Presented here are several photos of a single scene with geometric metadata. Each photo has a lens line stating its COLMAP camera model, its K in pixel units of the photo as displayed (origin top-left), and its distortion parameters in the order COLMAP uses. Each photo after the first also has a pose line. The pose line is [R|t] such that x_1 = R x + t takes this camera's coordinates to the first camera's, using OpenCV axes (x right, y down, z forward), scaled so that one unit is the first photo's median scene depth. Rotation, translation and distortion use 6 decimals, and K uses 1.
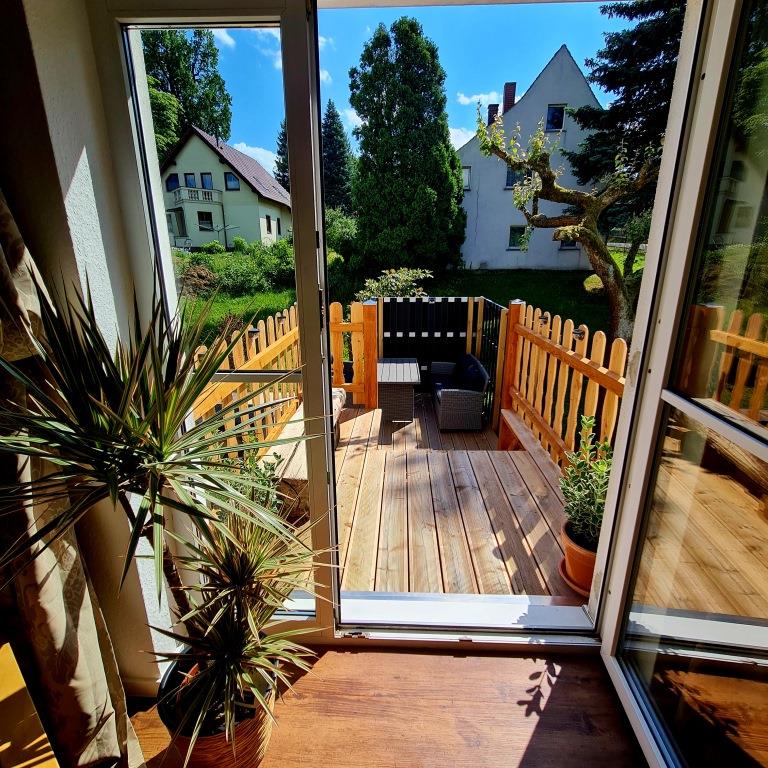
lens RADIAL K [[418.6, 0, 383.1], [0, 418.6, 381.7], [0, 0, 1]] dist [0.005949, 0.000402]
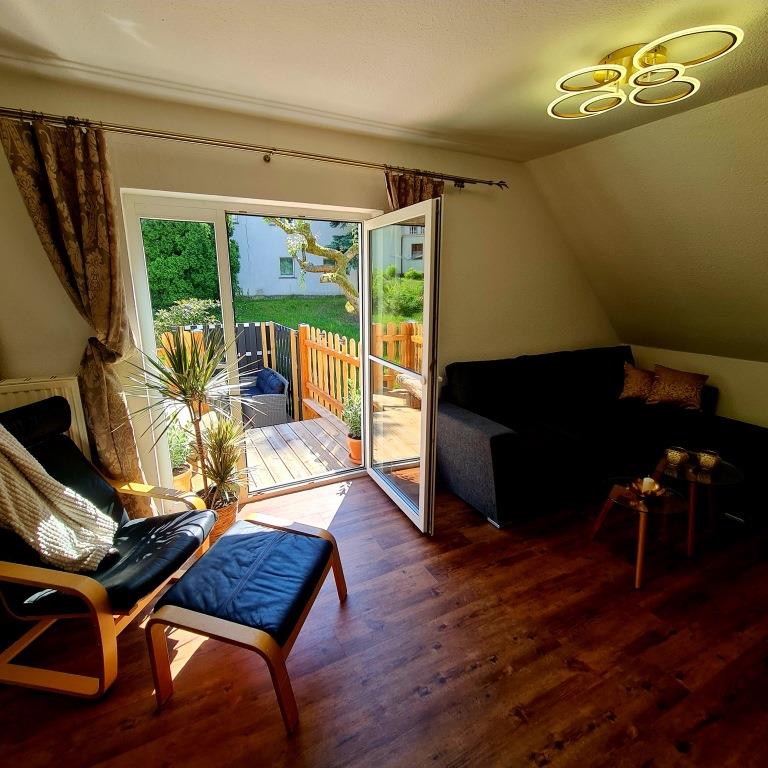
lens RADIAL K [[418.6, 0, 382.7], [0, 418.6, 384.4], [0, 0, 1]] dist [0.005949, 0.000402]
pose [[0.868472, -0.114354, 0.482369, -0.202875], [0.136334, 0.990606, -0.010619, 0.083125], [-0.476624, 0.074986, 0.875904, -0.481048]]
